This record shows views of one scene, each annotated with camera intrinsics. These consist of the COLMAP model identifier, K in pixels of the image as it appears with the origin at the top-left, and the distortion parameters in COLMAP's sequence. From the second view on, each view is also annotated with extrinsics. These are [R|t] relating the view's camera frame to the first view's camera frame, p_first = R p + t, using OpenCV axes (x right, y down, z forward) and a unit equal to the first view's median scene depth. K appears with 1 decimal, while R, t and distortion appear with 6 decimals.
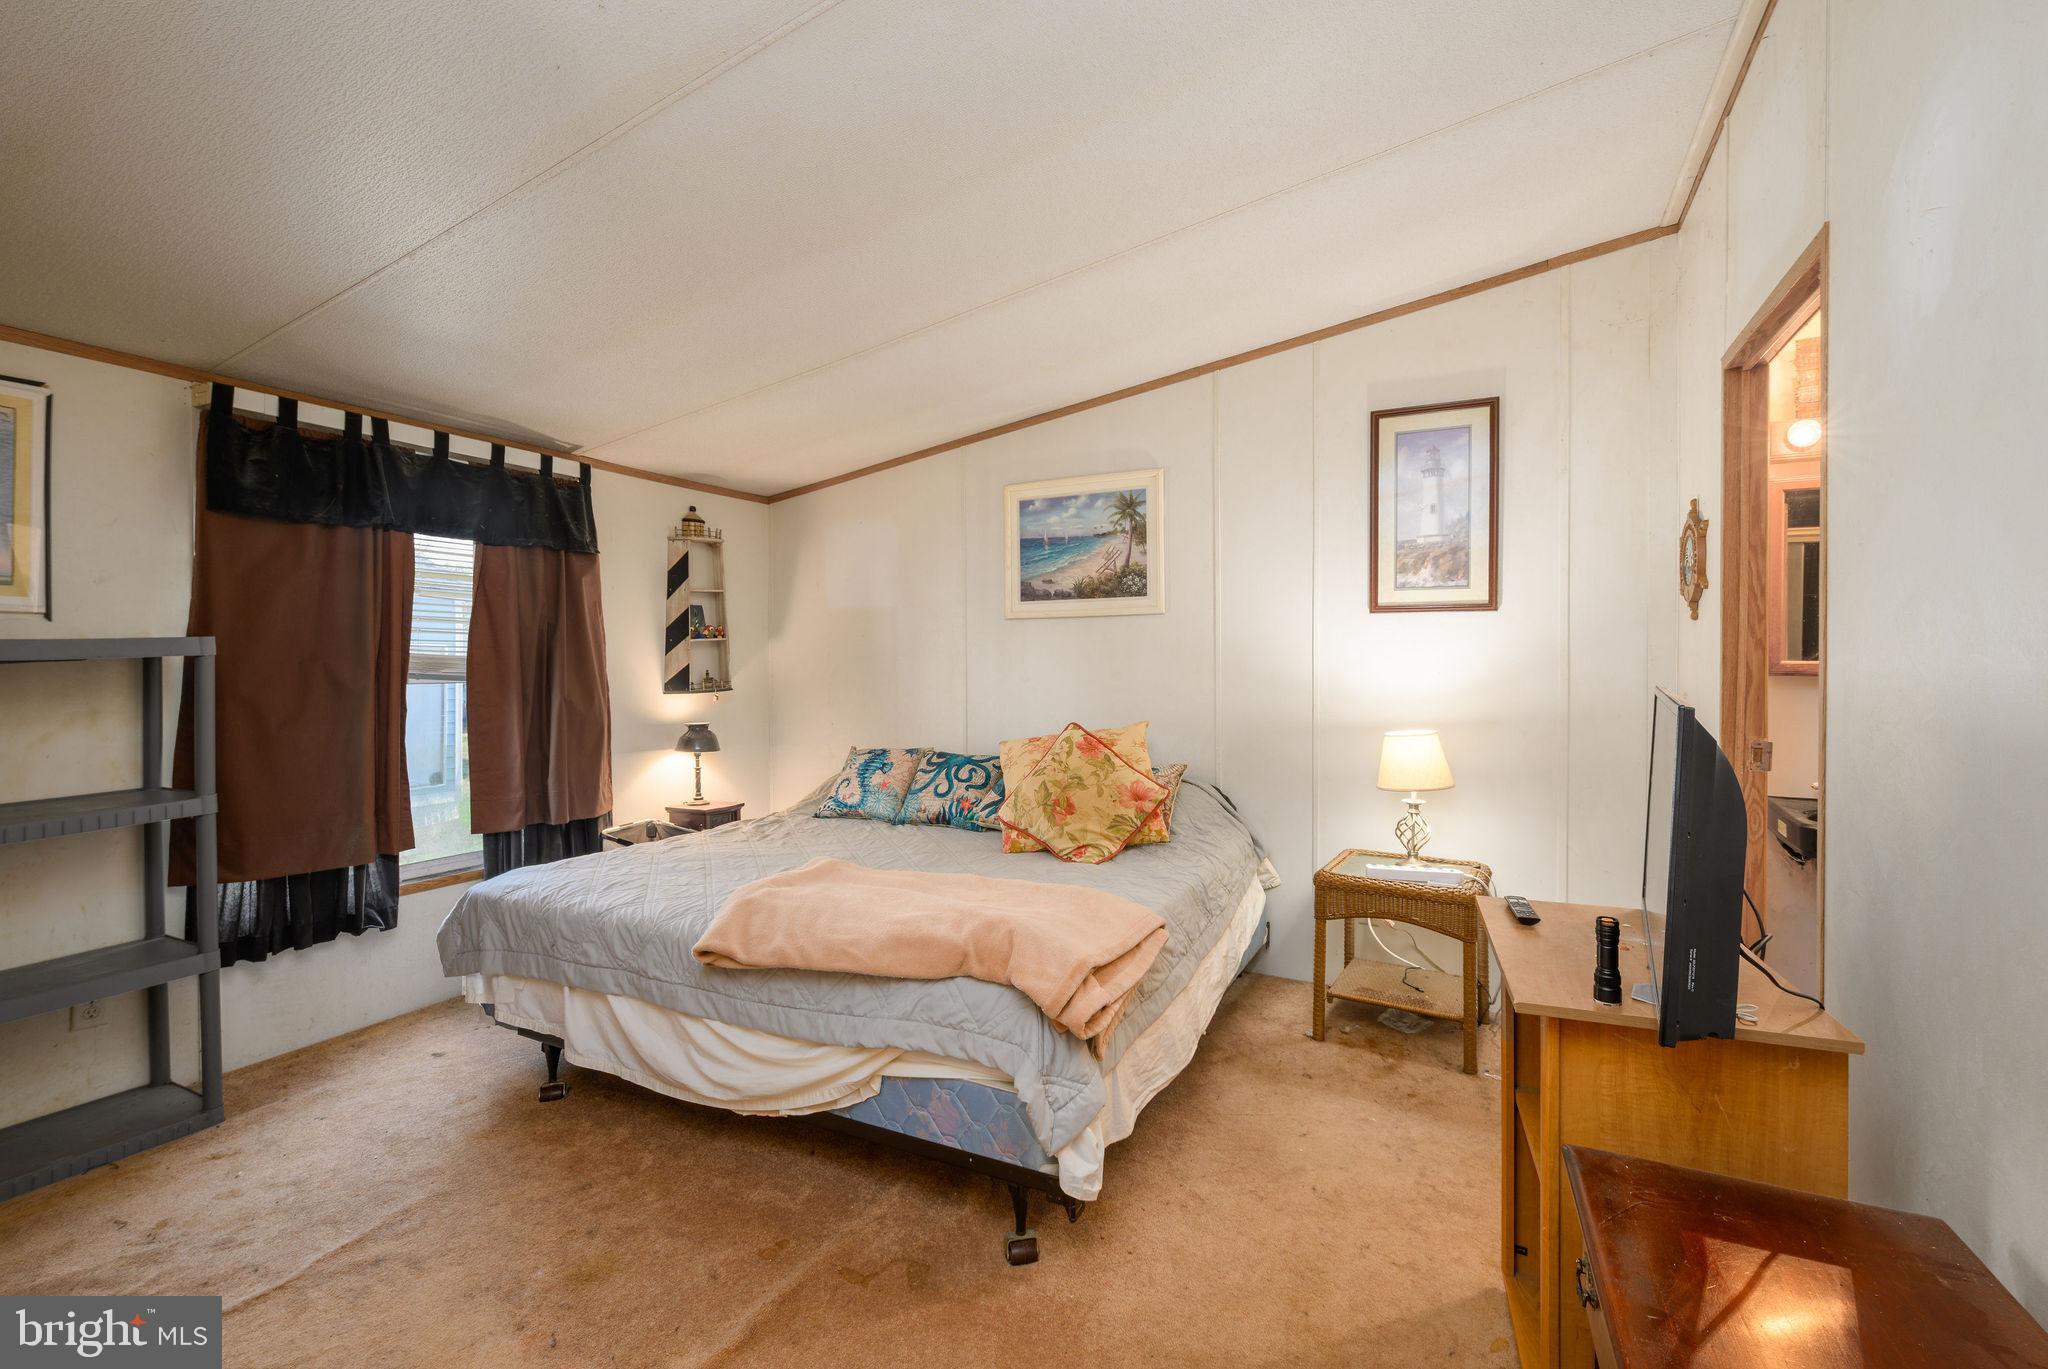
lens RADIAL K [[903.8, 0, 1027.0], [0, 903.8, 662.5], [0, 0, 1]] dist [0.000957, 0.000548]
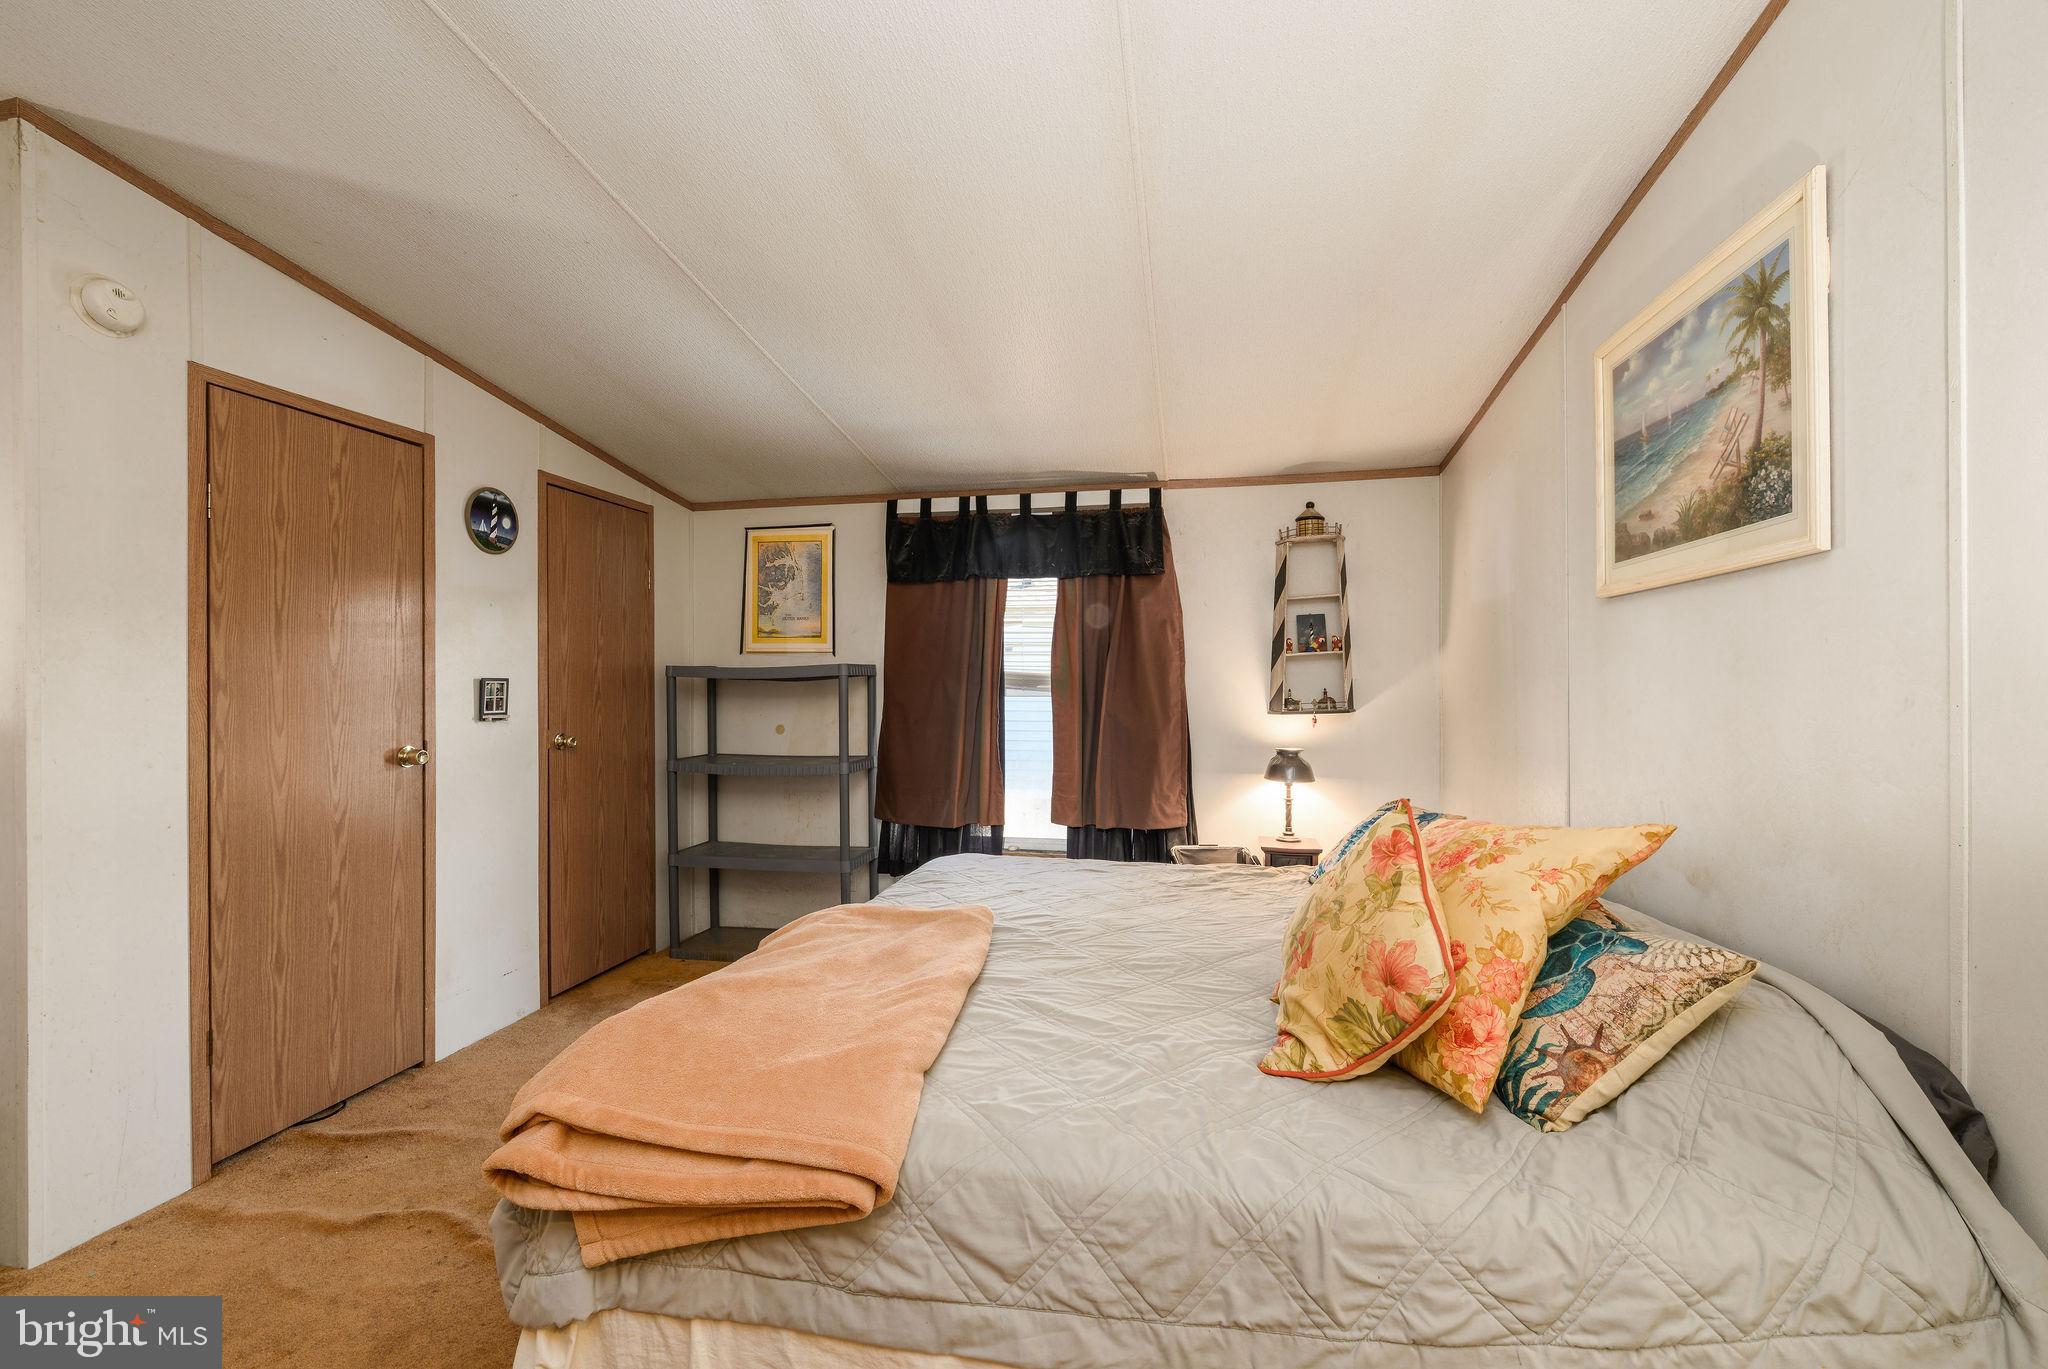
lens RADIAL K [[841.7, 0, 1020.5], [0, 841.7, 678.2], [0, 0, 1]] dist [-0.002594, -0.000279]
pose [[0.263753, 0.000511, -0.964590, 0.399166], [-0.000704, 1.000000, 0.000337, -0.001303], [0.964590, 0.000590, 0.263753, 0.587793]]
